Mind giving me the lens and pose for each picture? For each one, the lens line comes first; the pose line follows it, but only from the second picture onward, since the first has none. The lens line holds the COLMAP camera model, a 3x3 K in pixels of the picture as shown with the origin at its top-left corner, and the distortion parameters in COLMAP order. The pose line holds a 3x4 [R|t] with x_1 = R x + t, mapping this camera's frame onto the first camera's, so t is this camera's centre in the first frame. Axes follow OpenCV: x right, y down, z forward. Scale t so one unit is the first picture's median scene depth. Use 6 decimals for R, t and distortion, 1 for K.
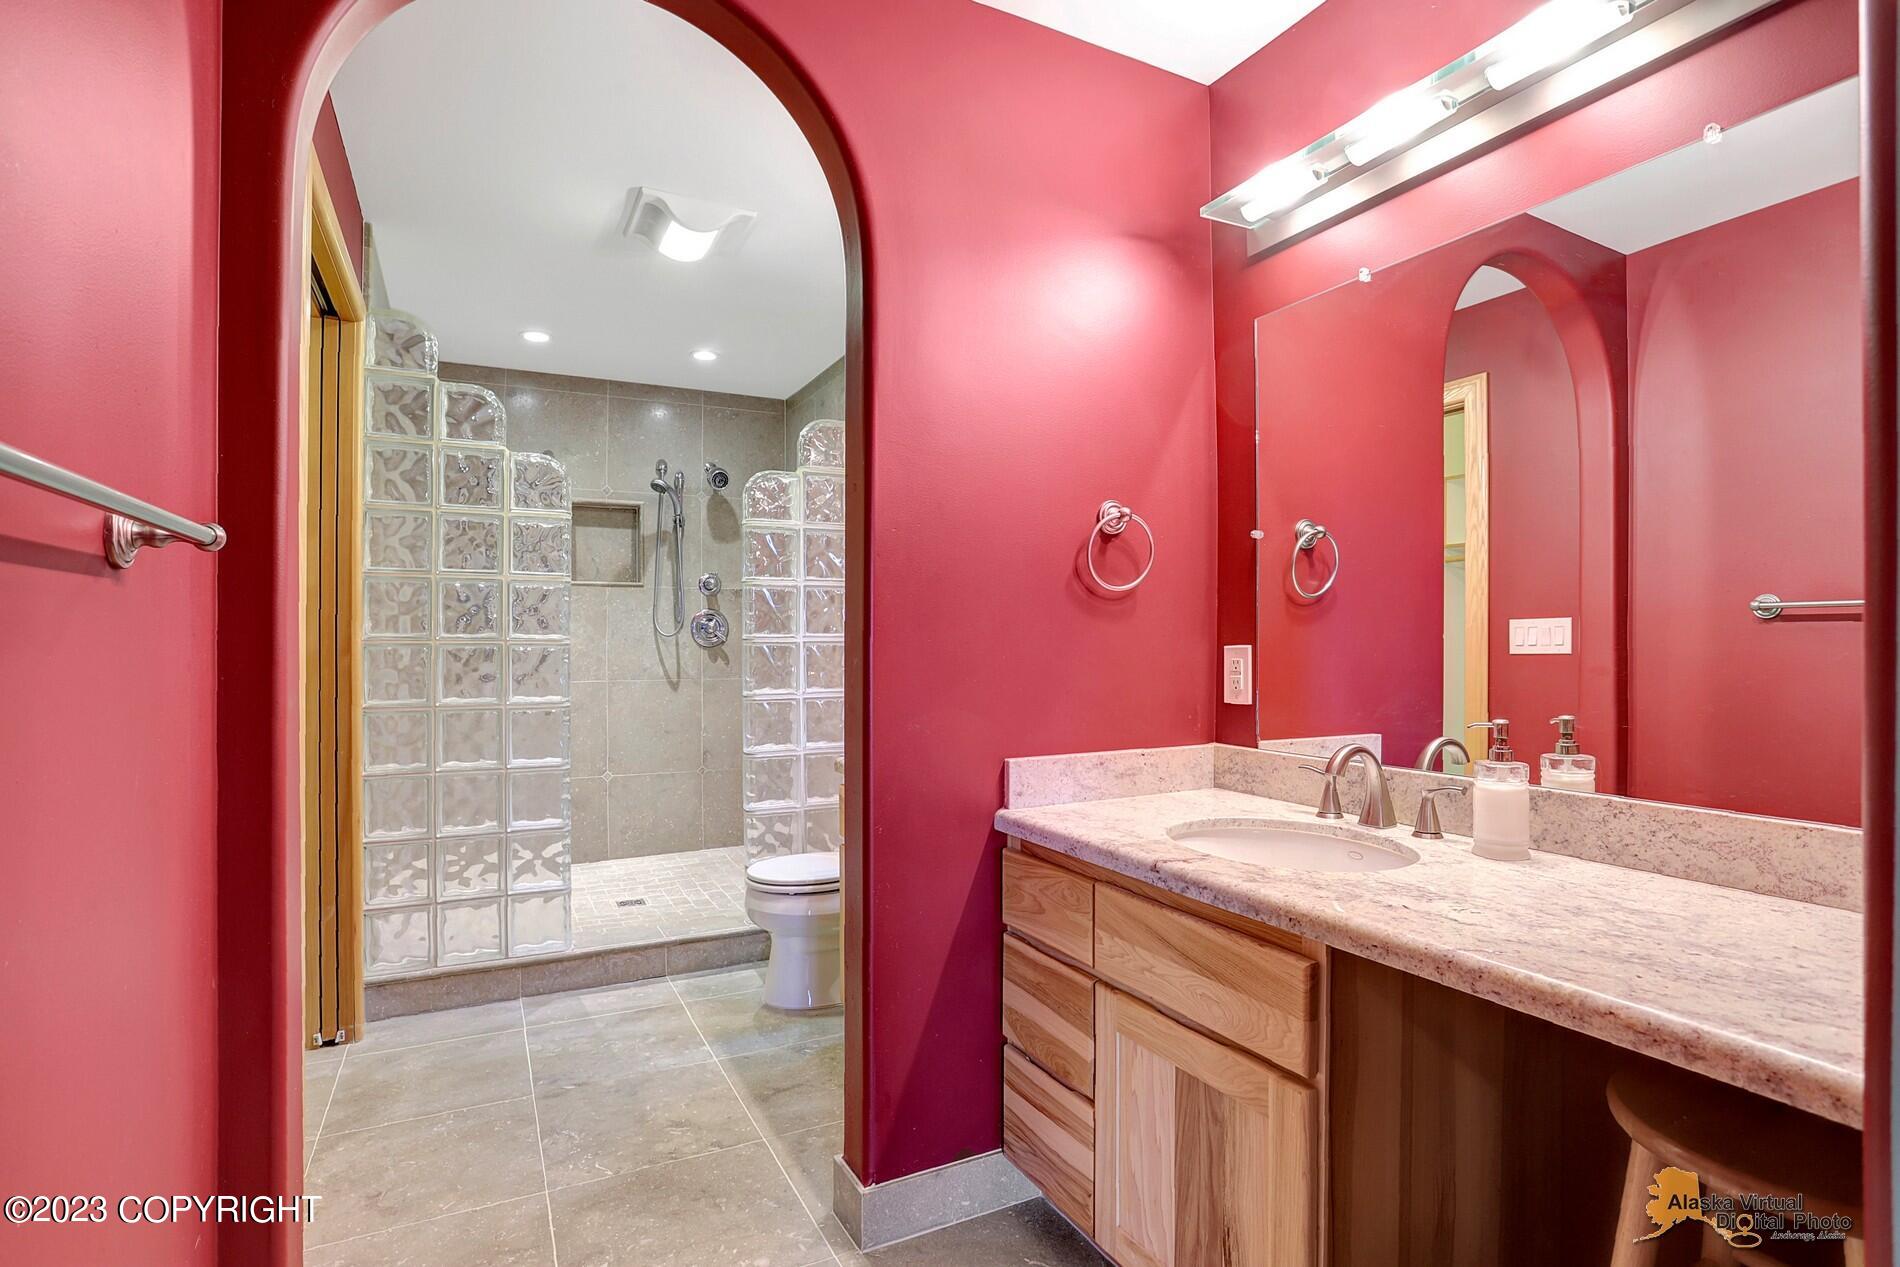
lens RADIAL K [[944.3, 0, 946.7], [0, 944.3, 658.2], [0, 0, 1]] dist [-0.018928, 0.000613]
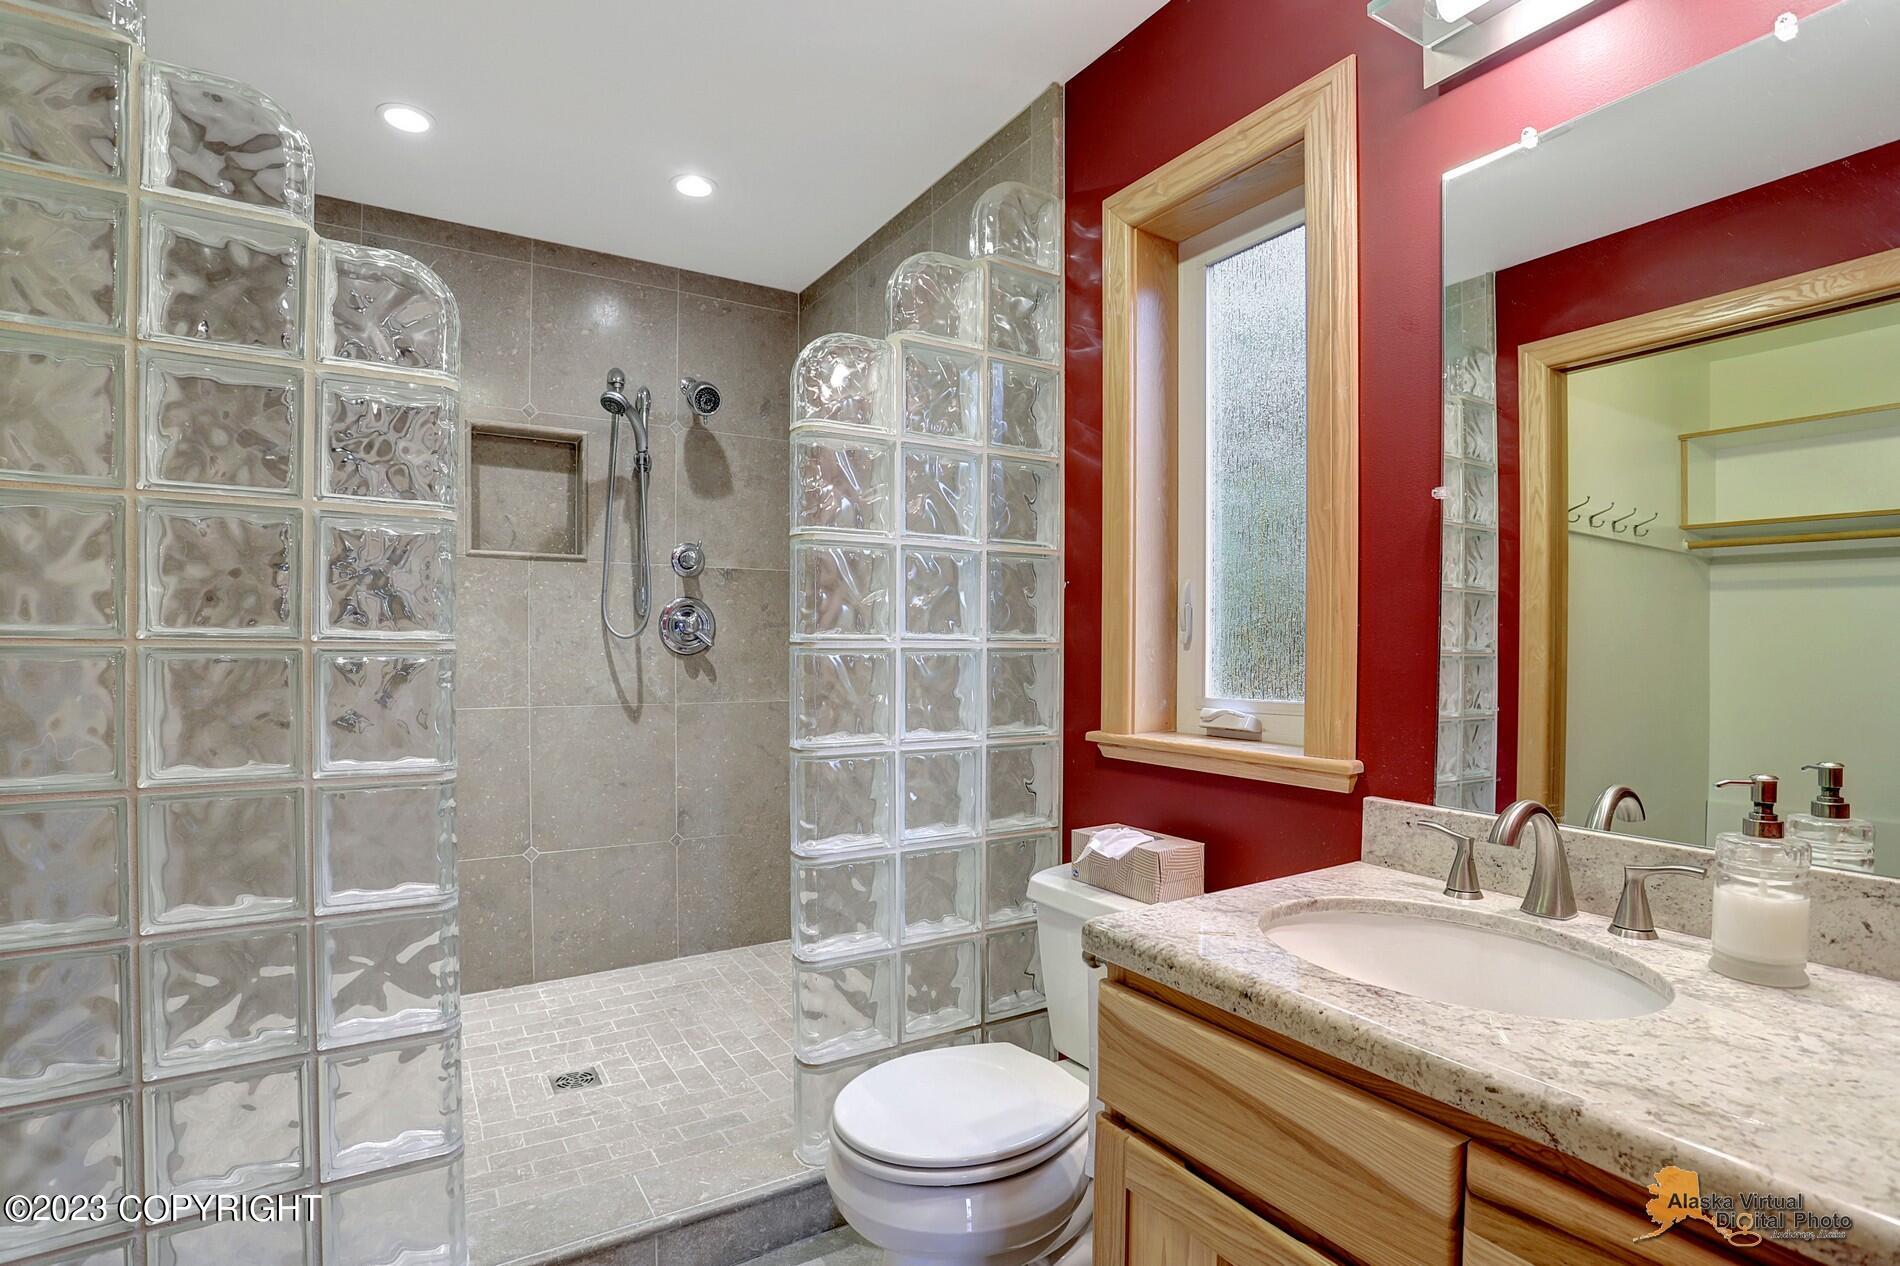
lens RADIAL K [[921.2, 0, 957.1], [0, 921.2, 678.9], [0, 0, 1]] dist [-0.050610, 0.021770]
pose [[0.995303, 0.003128, 0.096754, -0.129692], [-0.004644, 0.999870, 0.015447, -0.005935], [-0.096694, -0.015824, 0.995188, 0.351171]]
